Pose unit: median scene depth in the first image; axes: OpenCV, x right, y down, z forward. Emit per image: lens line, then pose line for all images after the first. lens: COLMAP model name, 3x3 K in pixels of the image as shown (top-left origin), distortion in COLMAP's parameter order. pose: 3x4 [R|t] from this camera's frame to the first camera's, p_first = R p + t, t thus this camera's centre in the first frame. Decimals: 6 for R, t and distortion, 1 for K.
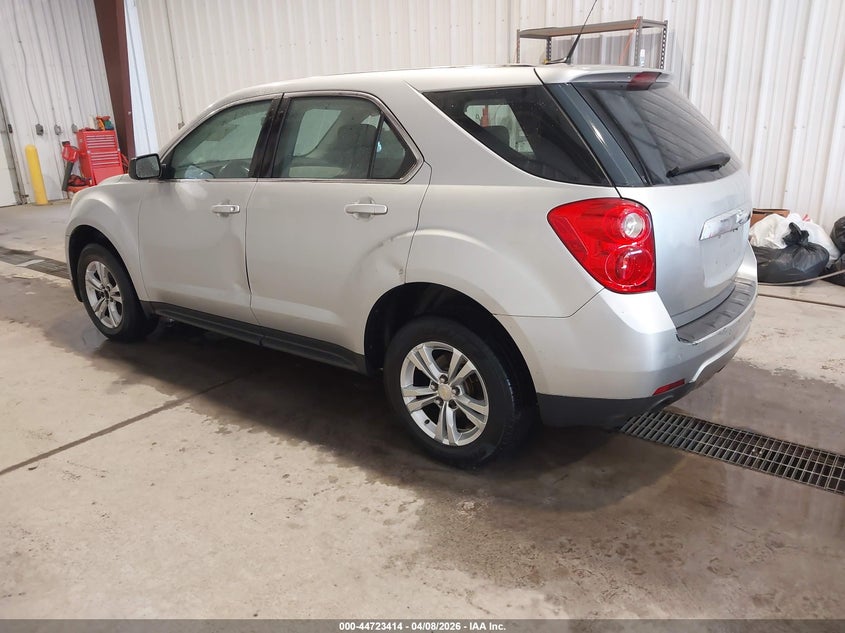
lens RADIAL K [[653.3, 0, 420.8], [0, 653.3, 320.3], [0, 0, 1]] dist [0.005128, 0.003545]
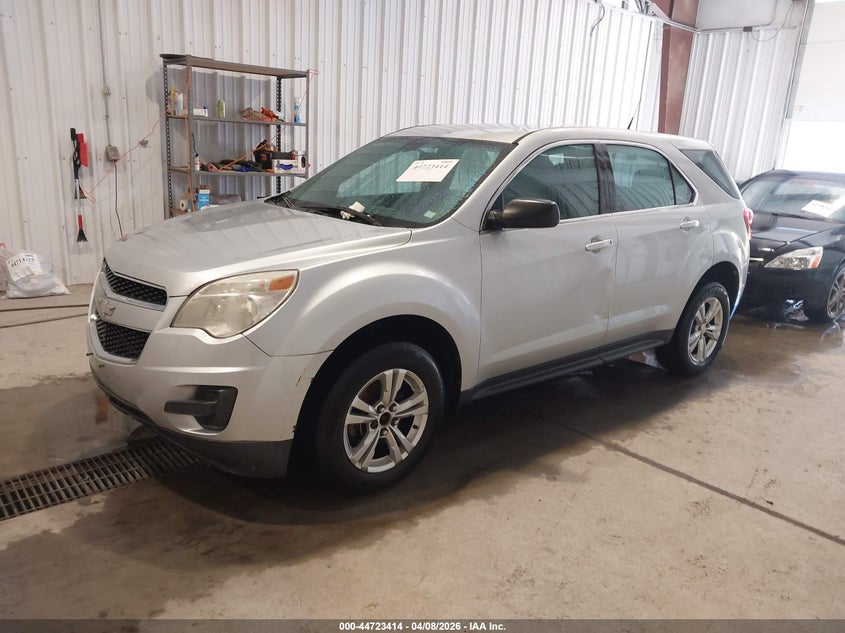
lens RADIAL K [[653.3, 0, 419.9], [0, 653.3, 315.4], [0, 0, 1]] dist [0.005128, 0.003545]
pose [[0.198803, -0.205826, 0.958182, -1.357219], [0.250502, 0.955892, 0.153360, -0.287452], [-0.947484, 0.209538, 0.241594, 1.018194]]
